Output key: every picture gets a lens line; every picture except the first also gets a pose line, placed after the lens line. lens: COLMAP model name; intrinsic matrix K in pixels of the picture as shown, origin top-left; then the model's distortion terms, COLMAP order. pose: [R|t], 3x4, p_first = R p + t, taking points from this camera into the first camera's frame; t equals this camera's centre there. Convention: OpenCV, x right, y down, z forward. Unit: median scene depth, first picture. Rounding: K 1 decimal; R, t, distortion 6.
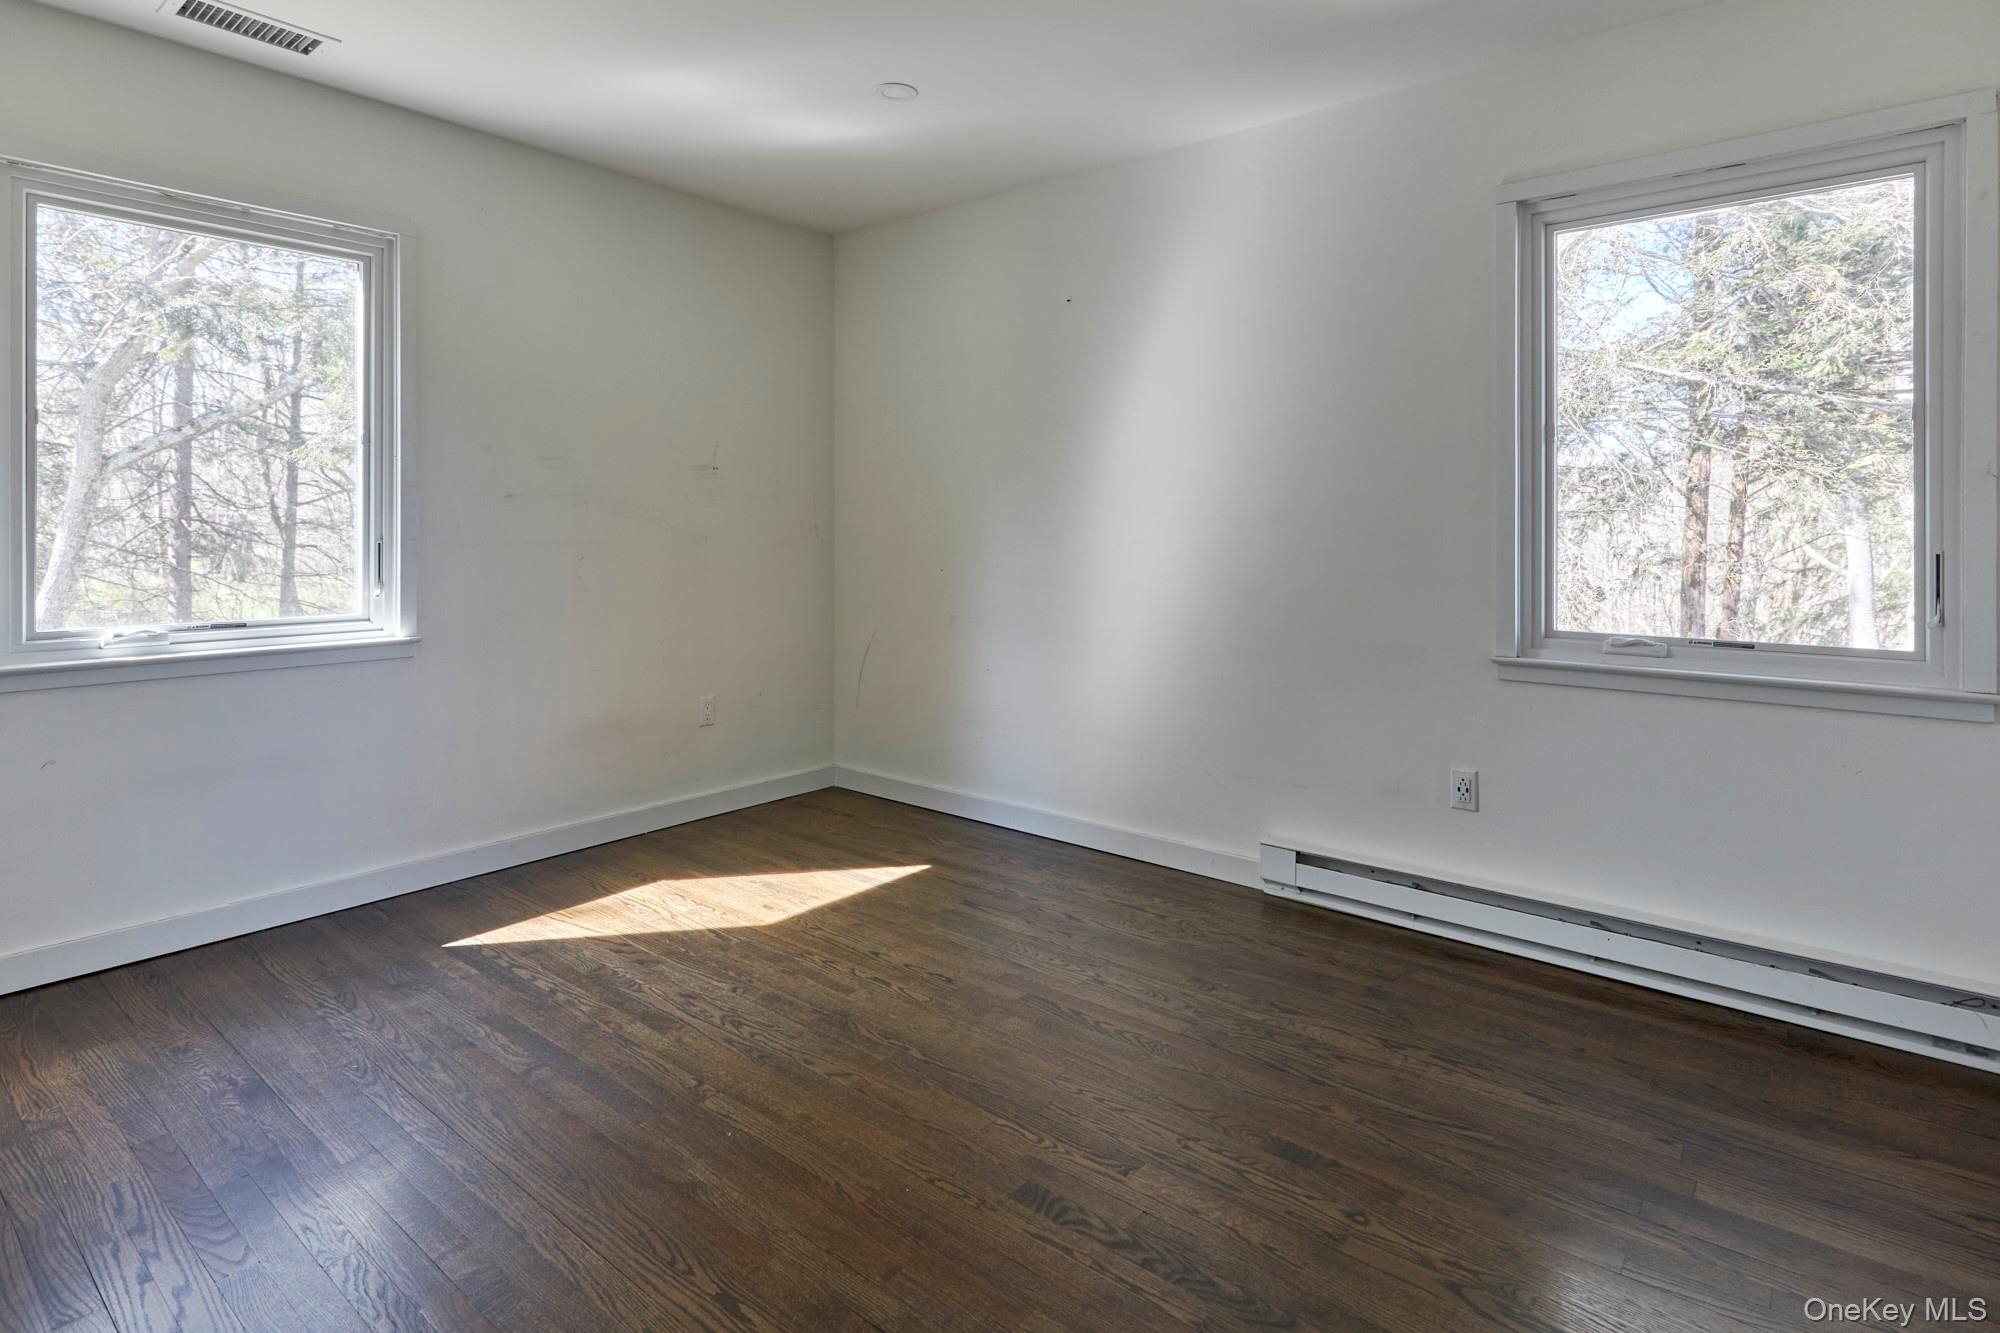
lens RADIAL K [[979.3, 0, 1002.9], [0, 979.3, 661.8], [0, 0, 1]] dist [-0.003943, -0.001890]
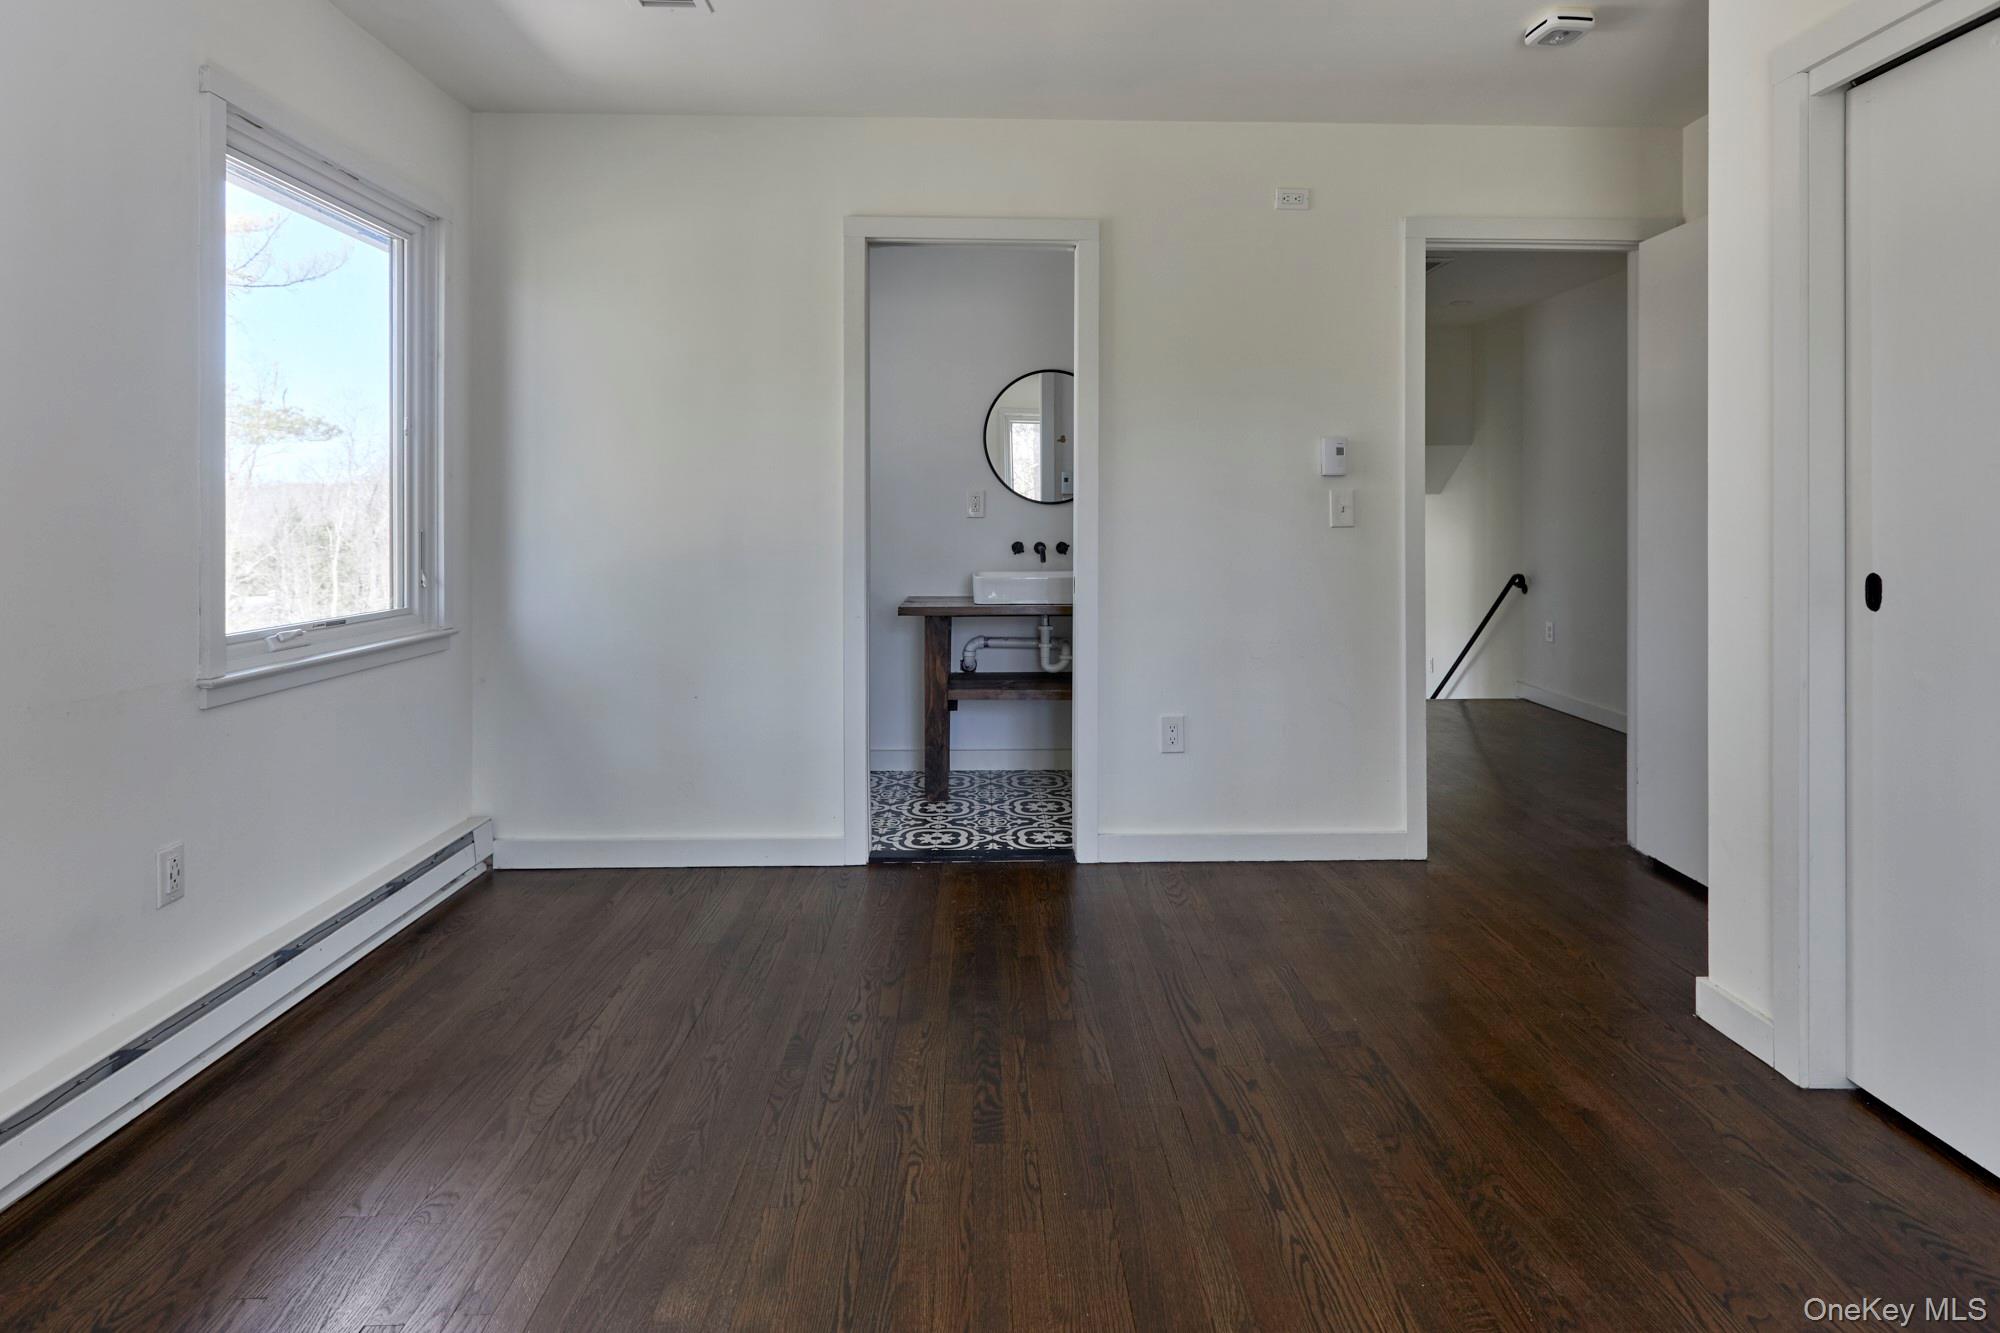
lens RADIAL K [[979.3, 0, 1006.3], [0, 979.3, 667.0], [0, 0, 1]] dist [-0.003943, -0.001890]
pose [[-0.634567, -0.118868, 0.763672, -0.690198], [0.102090, 0.966552, 0.235277, -0.189765], [-0.766095, 0.227262, -0.601207, 1.403213]]
